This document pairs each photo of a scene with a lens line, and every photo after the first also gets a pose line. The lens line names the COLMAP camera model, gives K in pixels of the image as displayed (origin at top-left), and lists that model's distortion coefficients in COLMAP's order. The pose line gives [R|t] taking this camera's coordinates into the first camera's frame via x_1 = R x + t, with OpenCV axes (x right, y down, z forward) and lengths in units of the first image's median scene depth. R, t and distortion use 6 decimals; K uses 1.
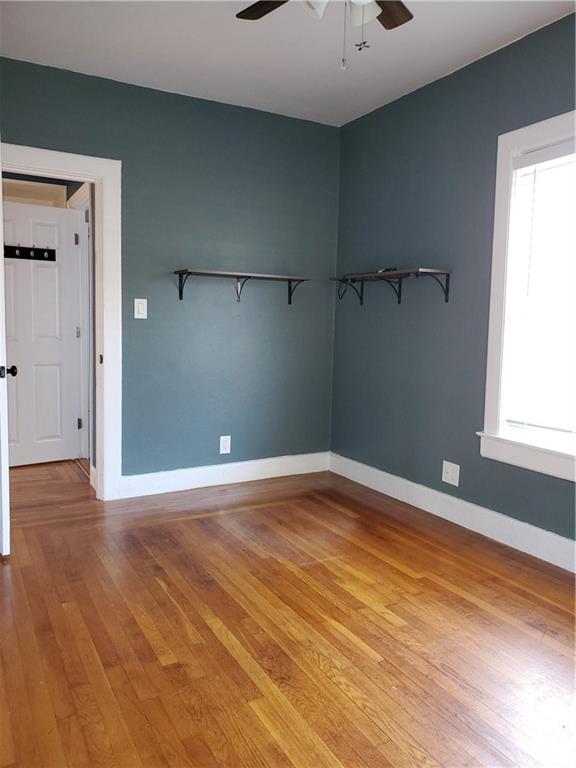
lens RADIAL K [[587.6, 0, 288.0], [0, 587.6, 384.0], [0, 0, 1]] dist [0.024303, -0.006042]
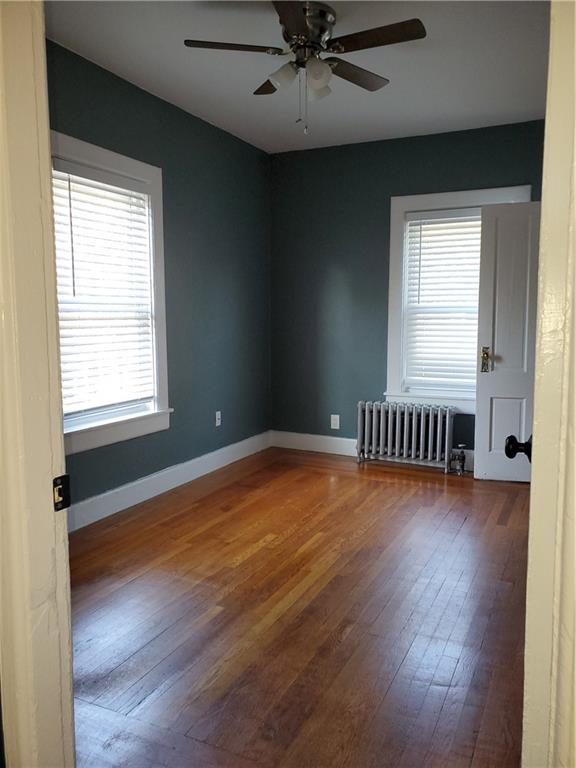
lens RADIAL K [[587.6, 0, 288.0], [0, 587.6, 384.0], [0, 0, 1]] dist [0.024303, -0.006042]
pose [[-0.561251, -0.111740, 0.820068, -0.881448], [0.083942, 0.978050, 0.190715, -0.199444], [-0.823378, 0.175877, -0.539552, 1.557930]]
